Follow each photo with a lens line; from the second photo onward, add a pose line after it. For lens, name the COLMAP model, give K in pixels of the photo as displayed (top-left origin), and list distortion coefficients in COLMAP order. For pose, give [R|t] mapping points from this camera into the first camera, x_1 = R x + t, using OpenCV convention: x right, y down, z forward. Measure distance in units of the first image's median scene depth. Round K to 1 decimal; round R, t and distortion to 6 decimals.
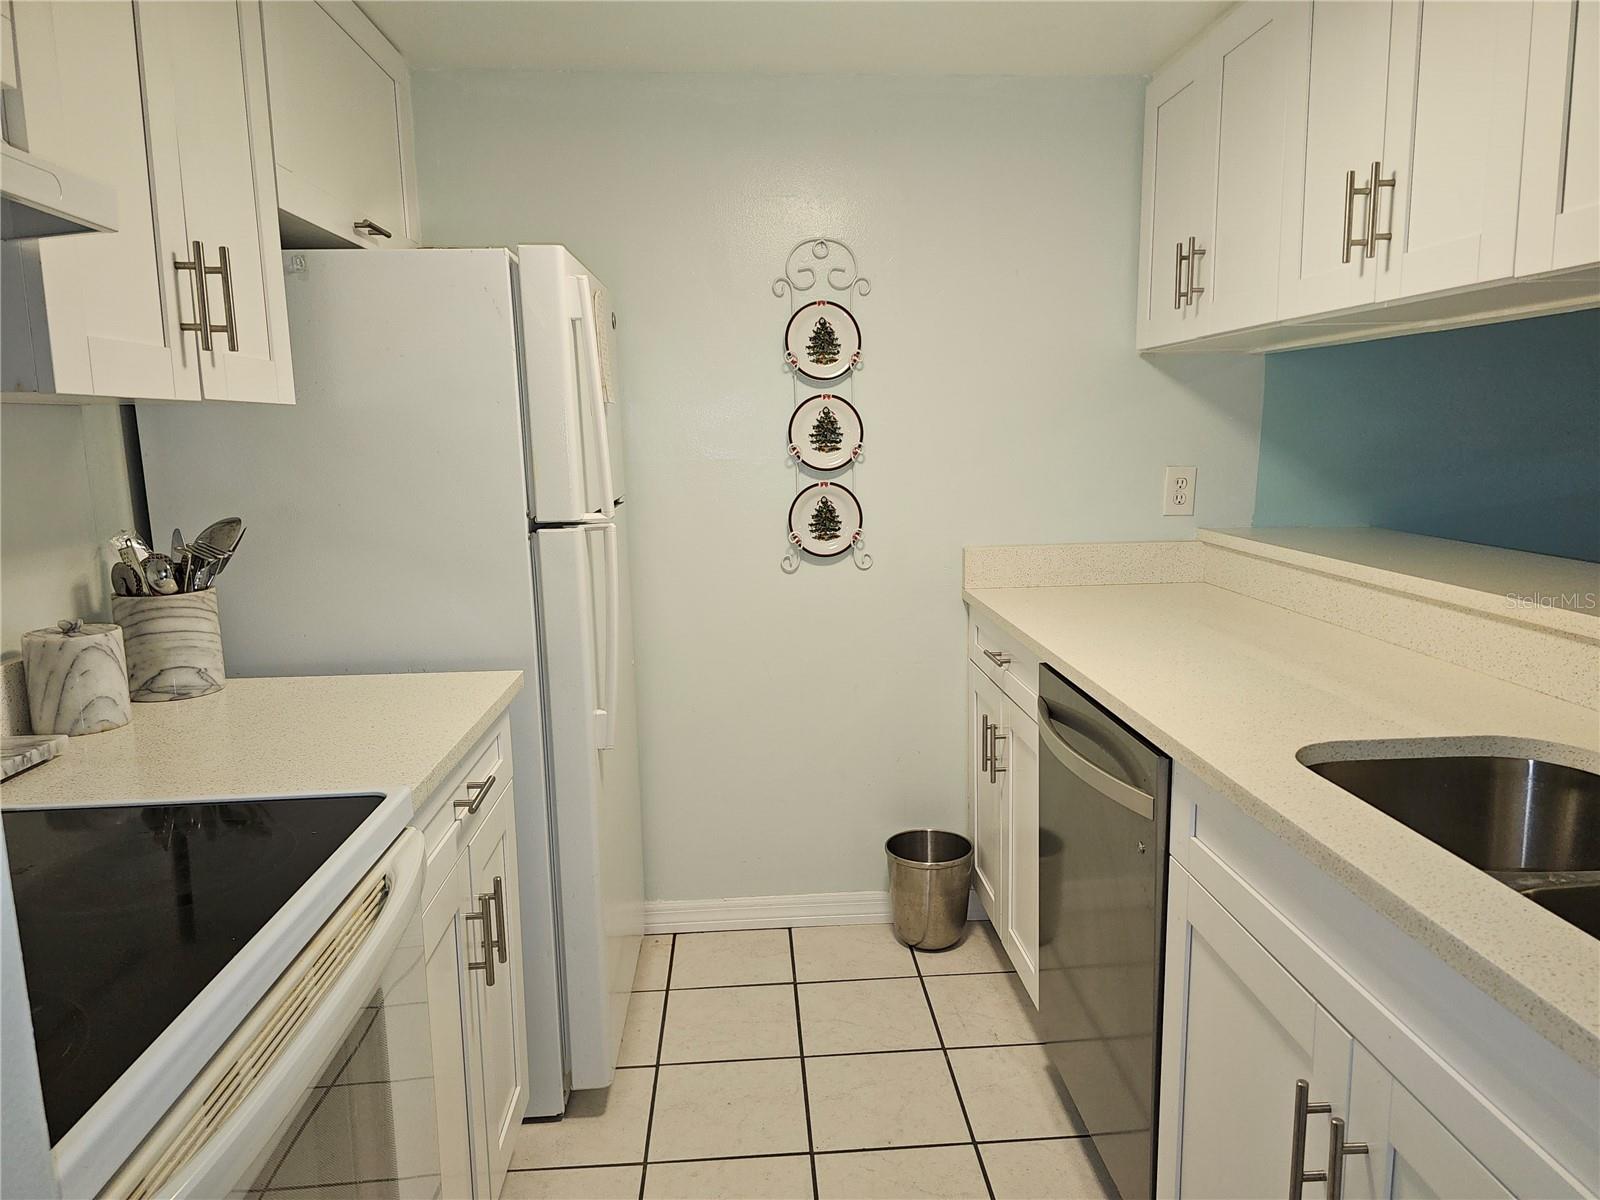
lens RADIAL K [[1068.4, 0, 798.2], [0, 1068.4, 598.3], [0, 0, 1]] dist [0.072240, -0.056964]
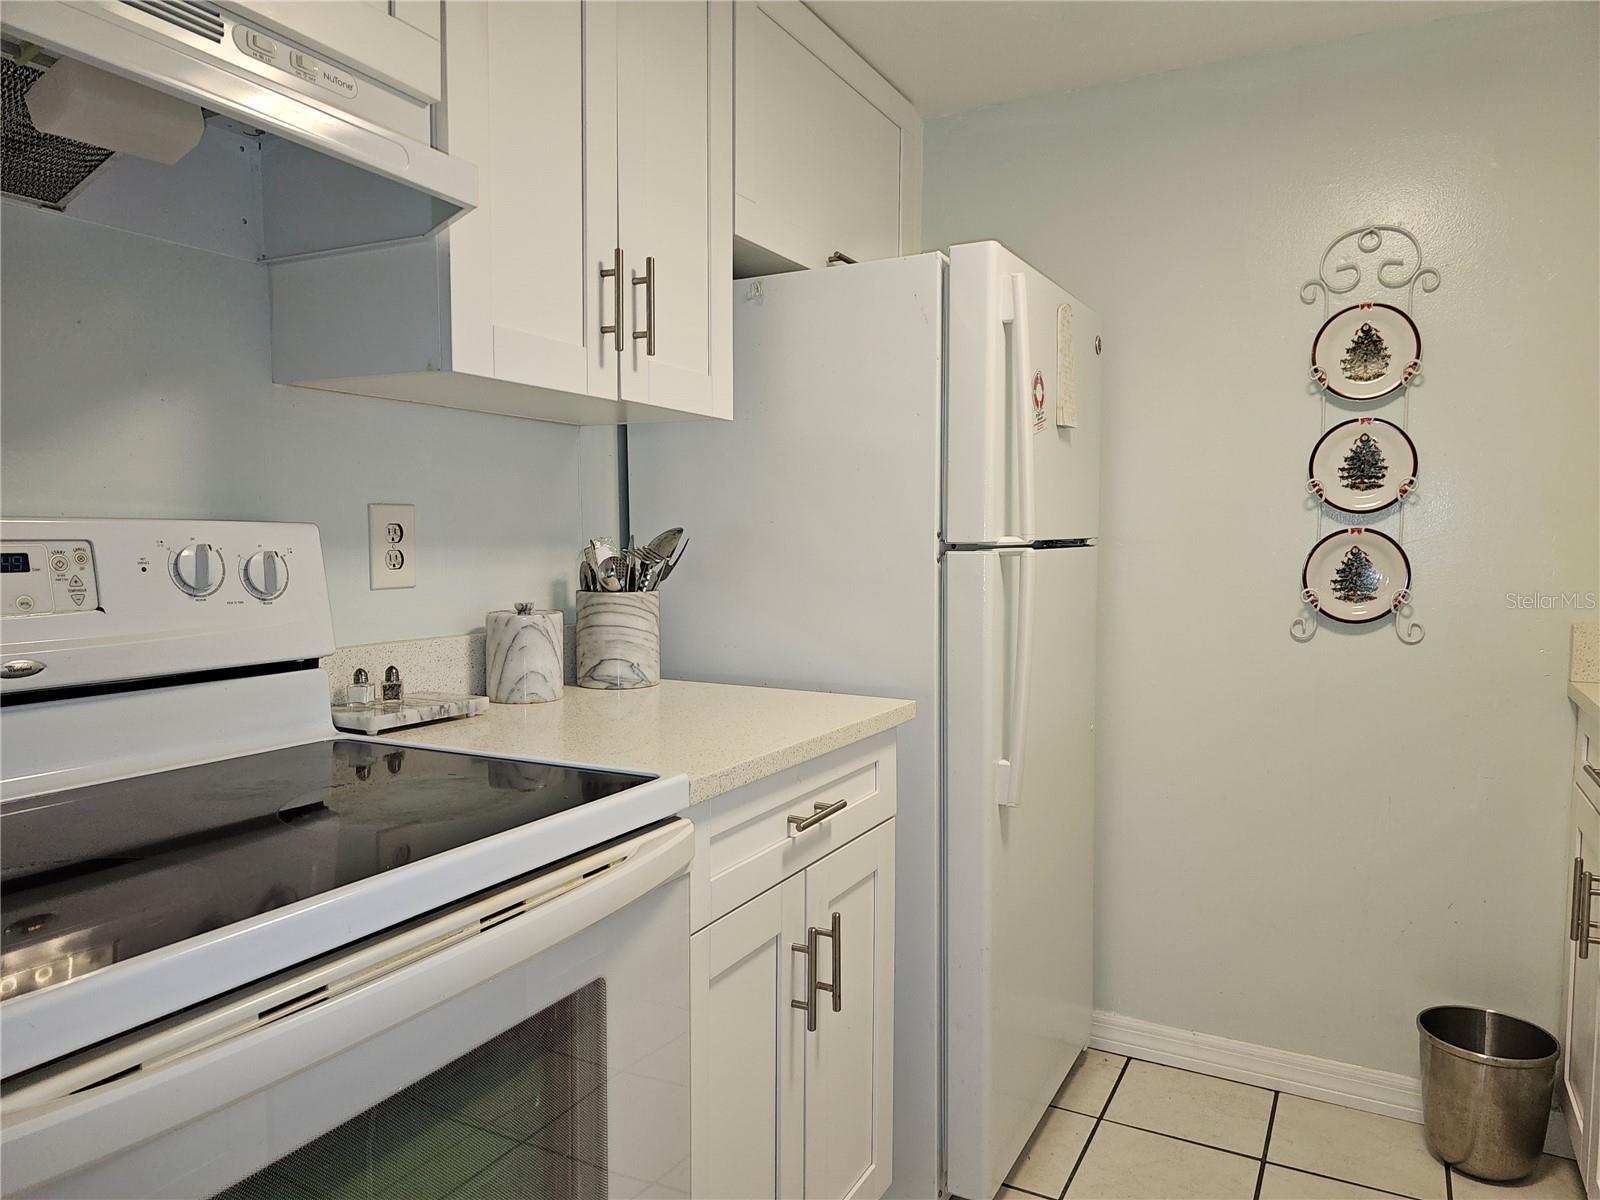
lens RADIAL K [[1068.4, 0, 795.3], [0, 1068.4, 606.0], [0, 0, 1]] dist [0.072240, -0.056964]
pose [[0.856005, 0.058668, -0.513627, 0.117342], [-0.099225, 0.993713, -0.051863, 0.042795], [0.507355, 0.095359, 0.856445, 0.150992]]
